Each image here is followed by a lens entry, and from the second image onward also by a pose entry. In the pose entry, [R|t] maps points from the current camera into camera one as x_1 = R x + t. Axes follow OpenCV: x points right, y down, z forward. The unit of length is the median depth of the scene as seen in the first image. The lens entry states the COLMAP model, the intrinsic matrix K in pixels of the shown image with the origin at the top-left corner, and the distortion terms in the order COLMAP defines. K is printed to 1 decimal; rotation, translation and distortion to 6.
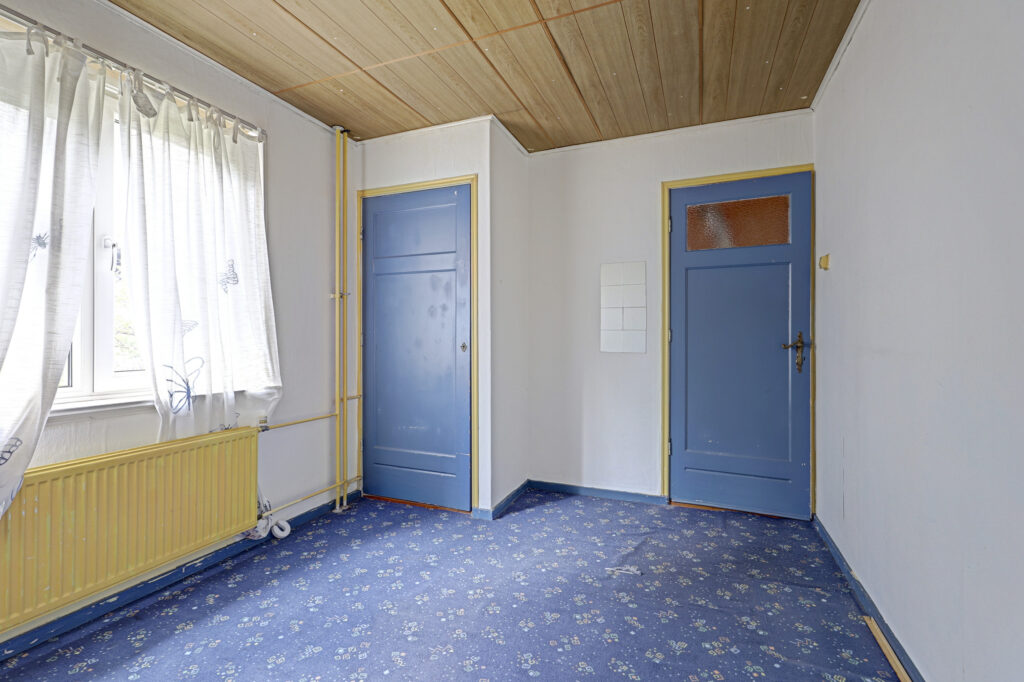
lens RADIAL K [[471.3, 0, 503.9], [0, 471.3, 334.9], [0, 0, 1]] dist [-0.005869, -0.002985]
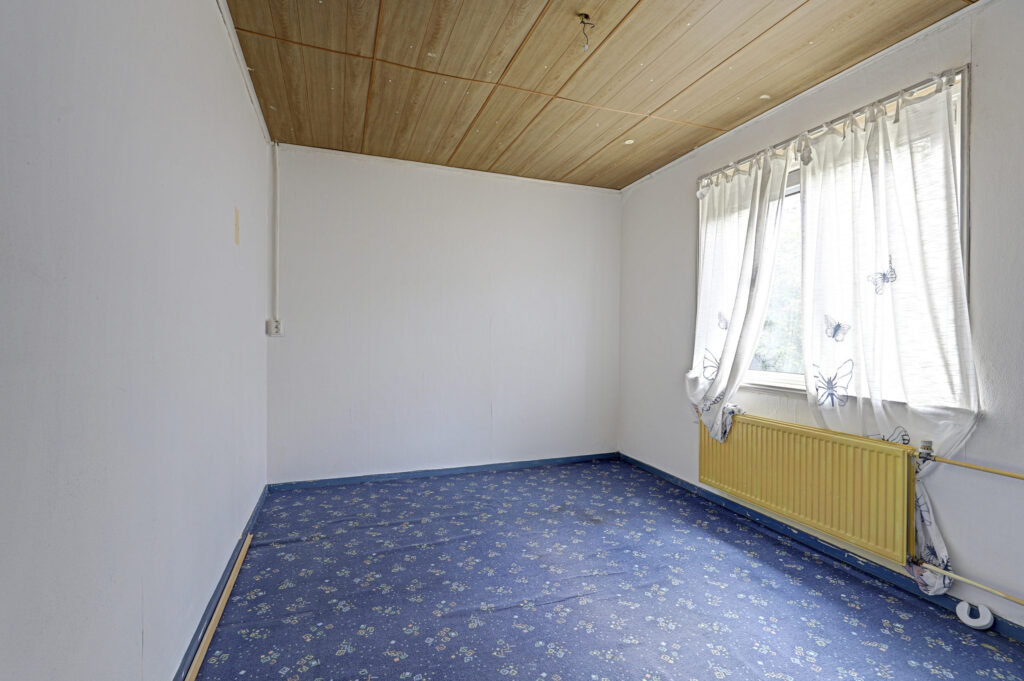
lens RADIAL K [[471.3, 0, 514.3], [0, 471.3, 343.8], [0, 0, 1]] dist [-0.005869, -0.002985]
pose [[-0.733940, 0.003383, -0.679206, 0.635208], [-0.005185, 0.999931, 0.010584, 0.005451], [0.679195, 0.011290, -0.733871, 1.310306]]
